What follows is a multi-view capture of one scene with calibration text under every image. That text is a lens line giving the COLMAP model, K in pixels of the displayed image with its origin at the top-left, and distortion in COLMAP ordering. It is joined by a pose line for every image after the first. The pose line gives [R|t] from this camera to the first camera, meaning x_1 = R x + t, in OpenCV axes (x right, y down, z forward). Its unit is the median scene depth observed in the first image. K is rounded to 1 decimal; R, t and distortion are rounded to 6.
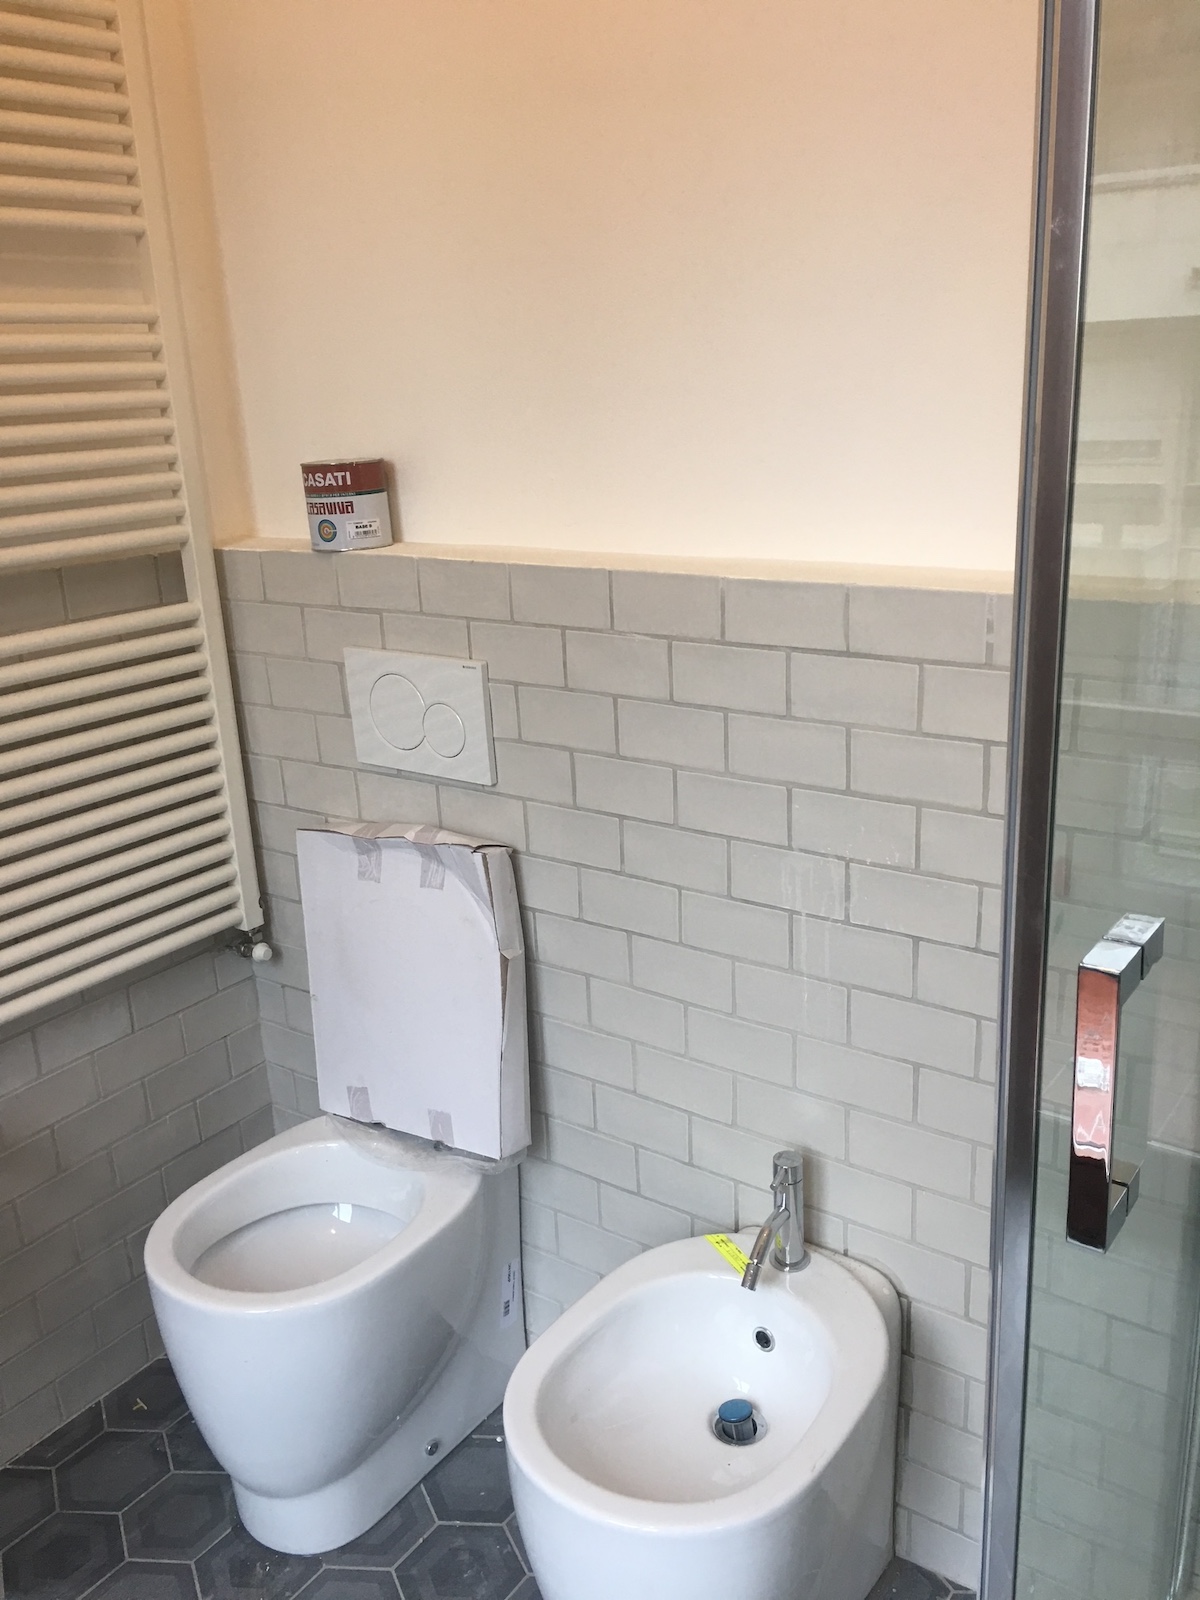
lens RADIAL K [[1356.1, 0, 604.6], [0, 1356.1, 795.3], [0, 0, 1]] dist [0.082804, -0.121442]
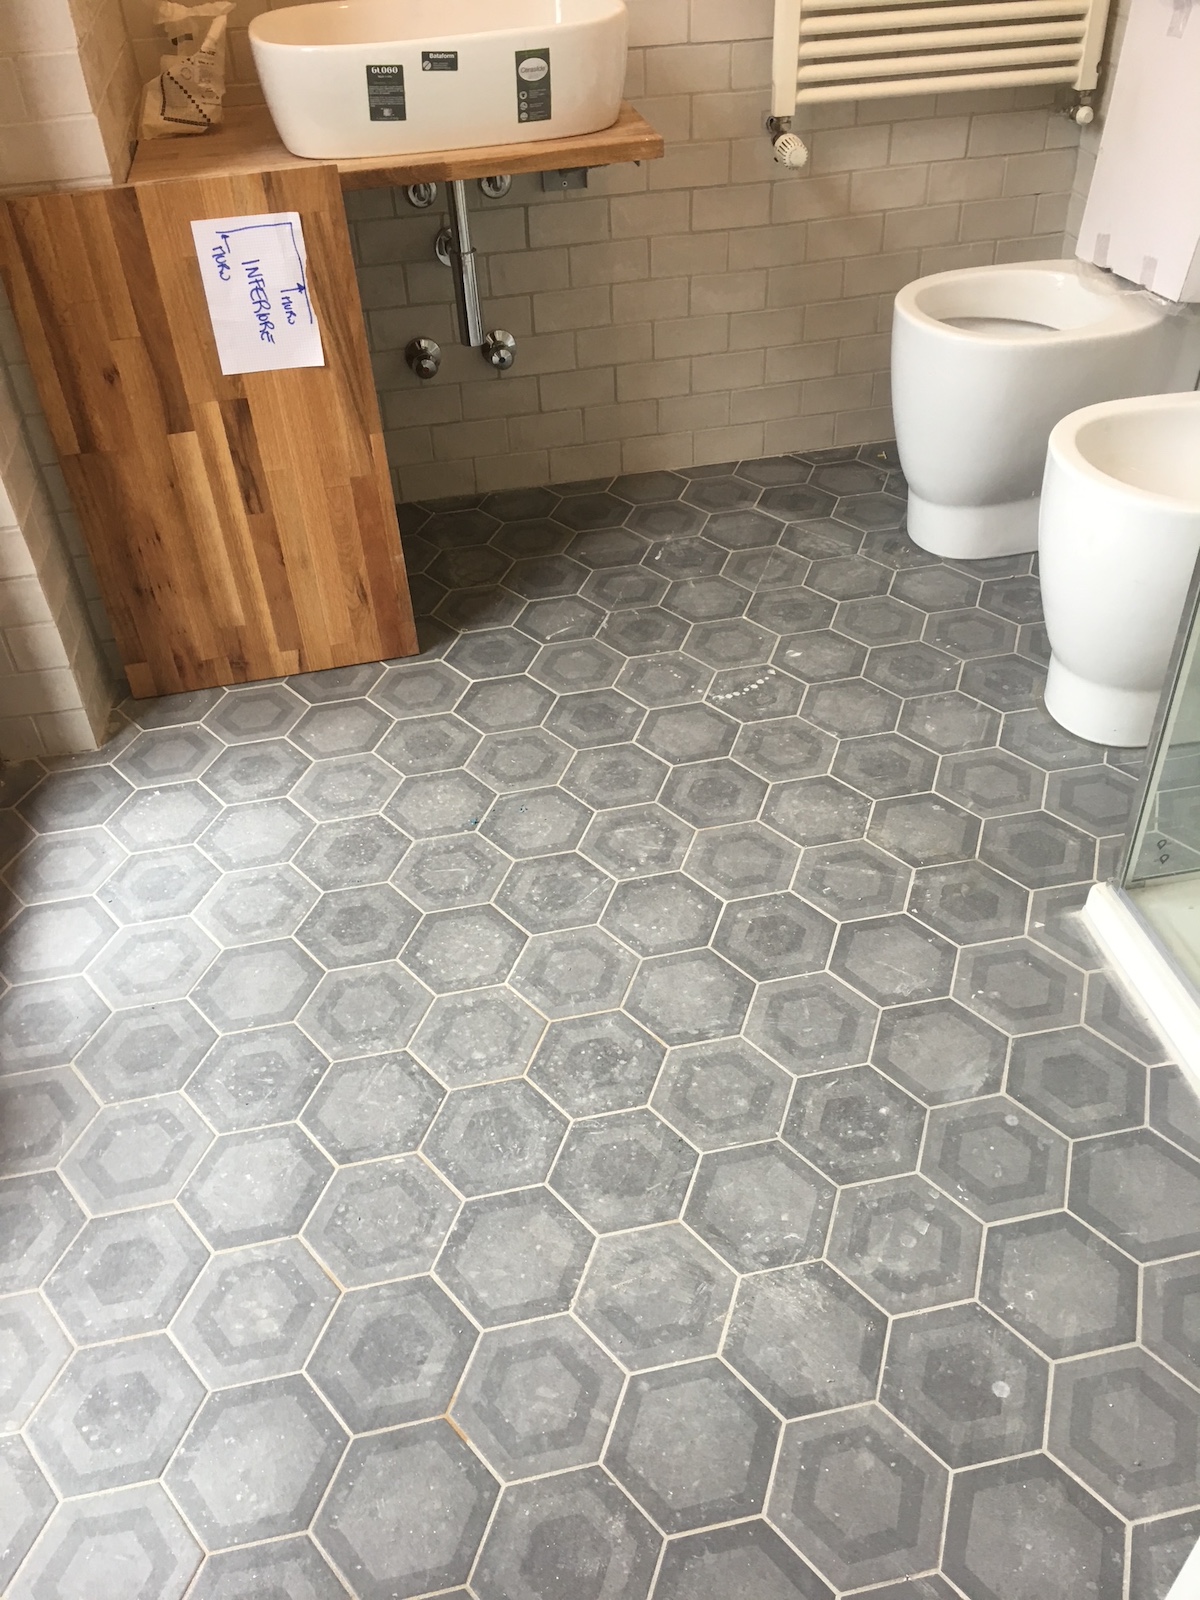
lens RADIAL K [[1348.4, 0, 612.6], [0, 1348.4, 795.4], [0, 0, 1]] dist [0.080324, -0.112873]
pose [[0.728401, 0.444906, -0.521048, 0.347441], [-0.204138, 0.866872, 0.454818, 0.183517], [0.654033, -0.224925, 0.722253, -0.257171]]
